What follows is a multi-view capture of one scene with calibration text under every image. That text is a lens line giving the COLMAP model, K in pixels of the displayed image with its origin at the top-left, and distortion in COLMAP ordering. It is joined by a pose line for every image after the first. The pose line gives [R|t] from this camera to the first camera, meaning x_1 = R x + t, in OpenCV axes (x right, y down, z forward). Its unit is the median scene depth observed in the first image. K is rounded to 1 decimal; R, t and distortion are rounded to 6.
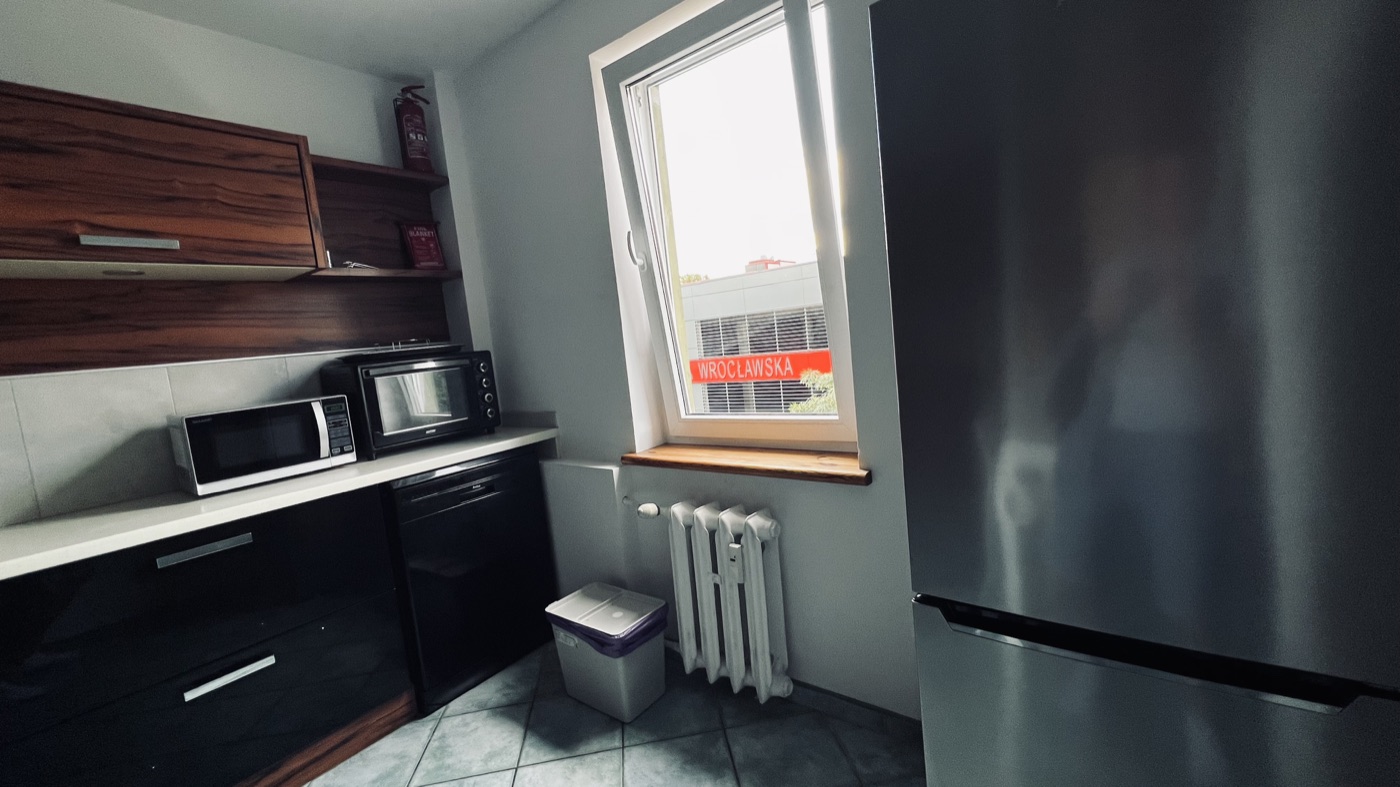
lens RADIAL K [[559.5, 0, 697.3], [0, 559.5, 389.4], [0, 0, 1]] dist [-0.002170, 0.000490]
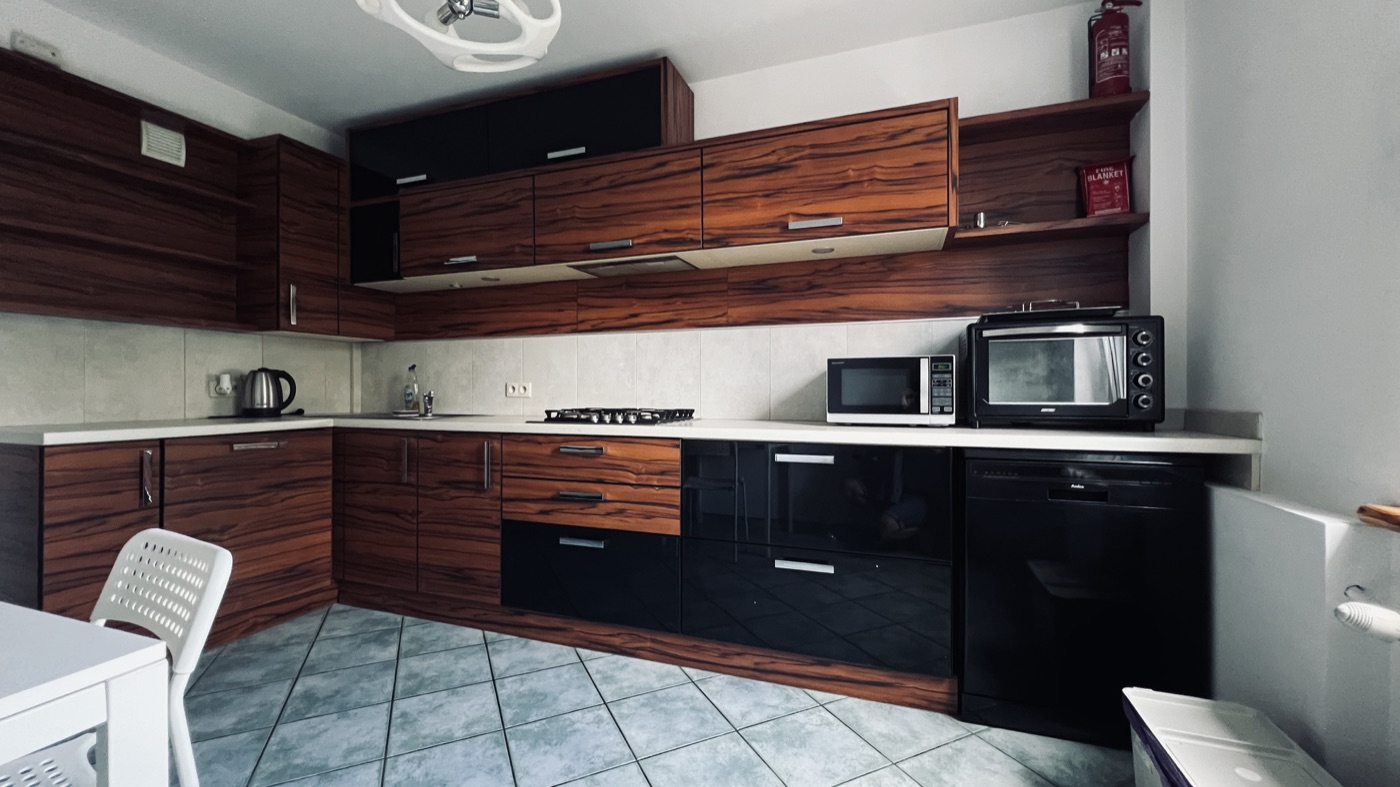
lens RADIAL K [[559.8, 0, 696.1], [0, 559.8, 390.8], [0, 0, 1]] dist [-0.002208, 0.000541]
pose [[0.299244, 0.105582, -0.948317, 0.172228], [-0.121772, 0.989958, 0.071793, 0.058058], [0.946374, 0.093995, 0.309096, 0.284265]]
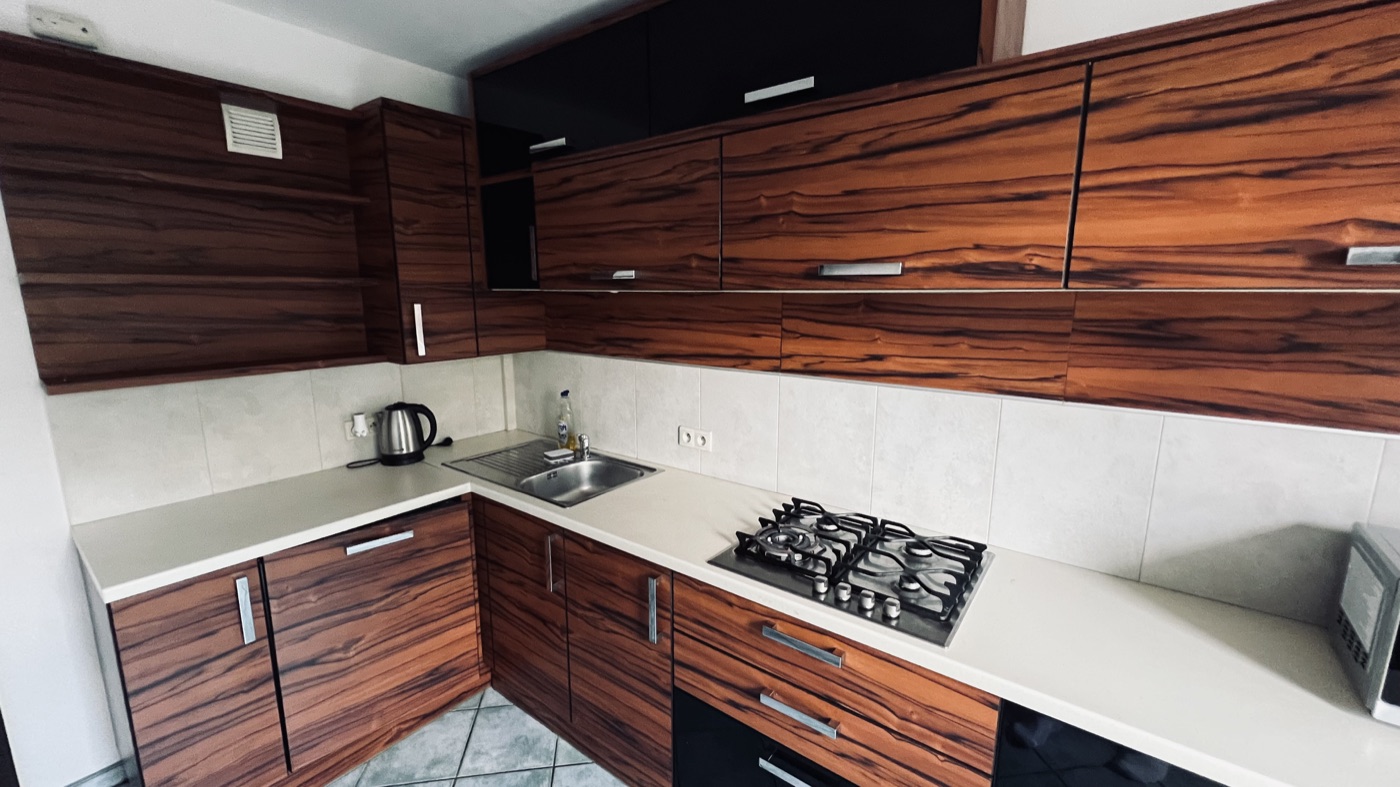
lens RADIAL K [[559.8, 0, 696.1], [0, 559.8, 390.8], [0, 0, 1]] dist [-0.002208, 0.000541]
pose [[0.007176, 0.280152, -0.959929, -0.399609], [-0.095542, 0.955754, 0.278219, -0.176792], [0.995400, 0.089717, 0.033625, 0.253228]]
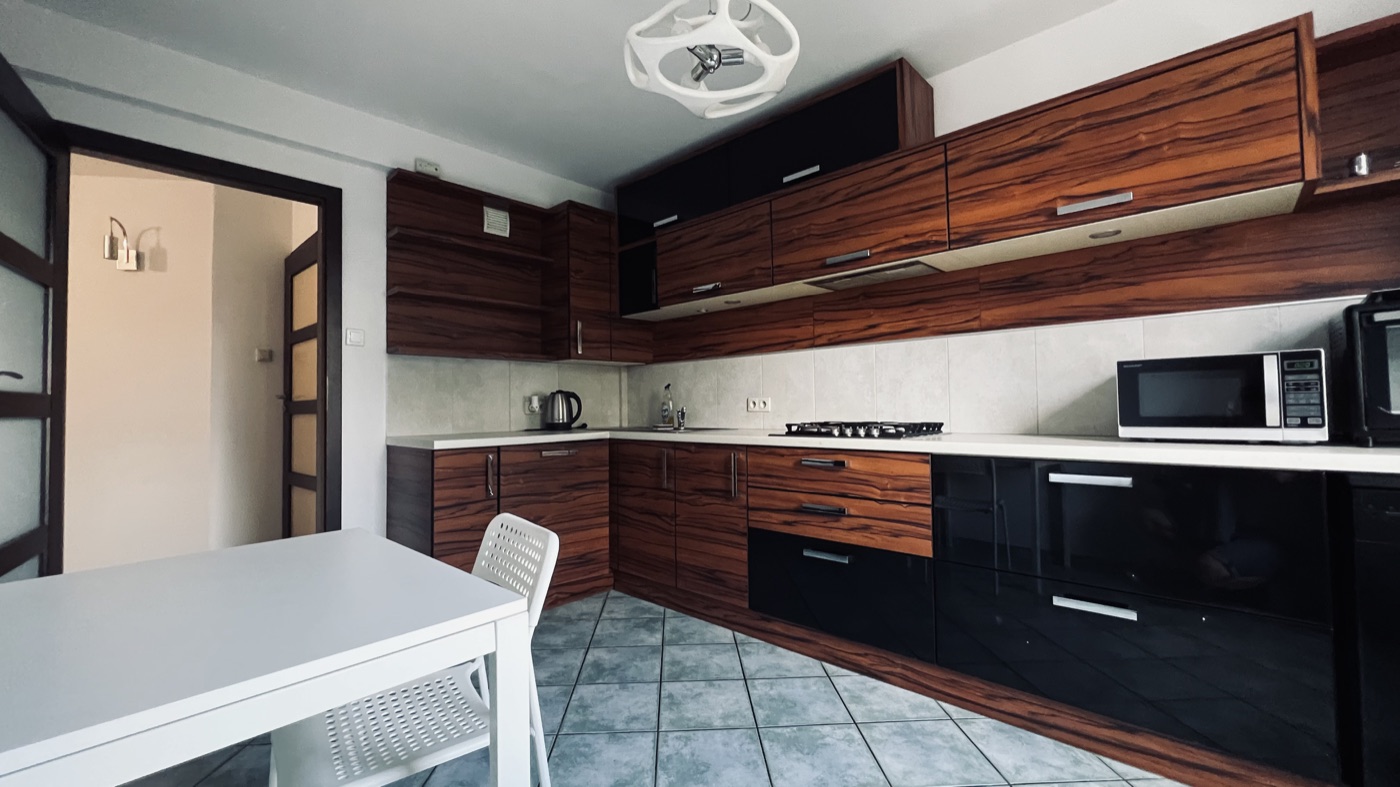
lens RADIAL K [[559.8, 0, 696.1], [0, 559.8, 390.8], [0, 0, 1]] dist [-0.002208, 0.000541]
pose [[-0.097206, 0.077543, -0.992239, 0.186275], [-0.068896, 0.994044, 0.084433, 0.061173], [0.992877, 0.076568, -0.091285, 0.261521]]
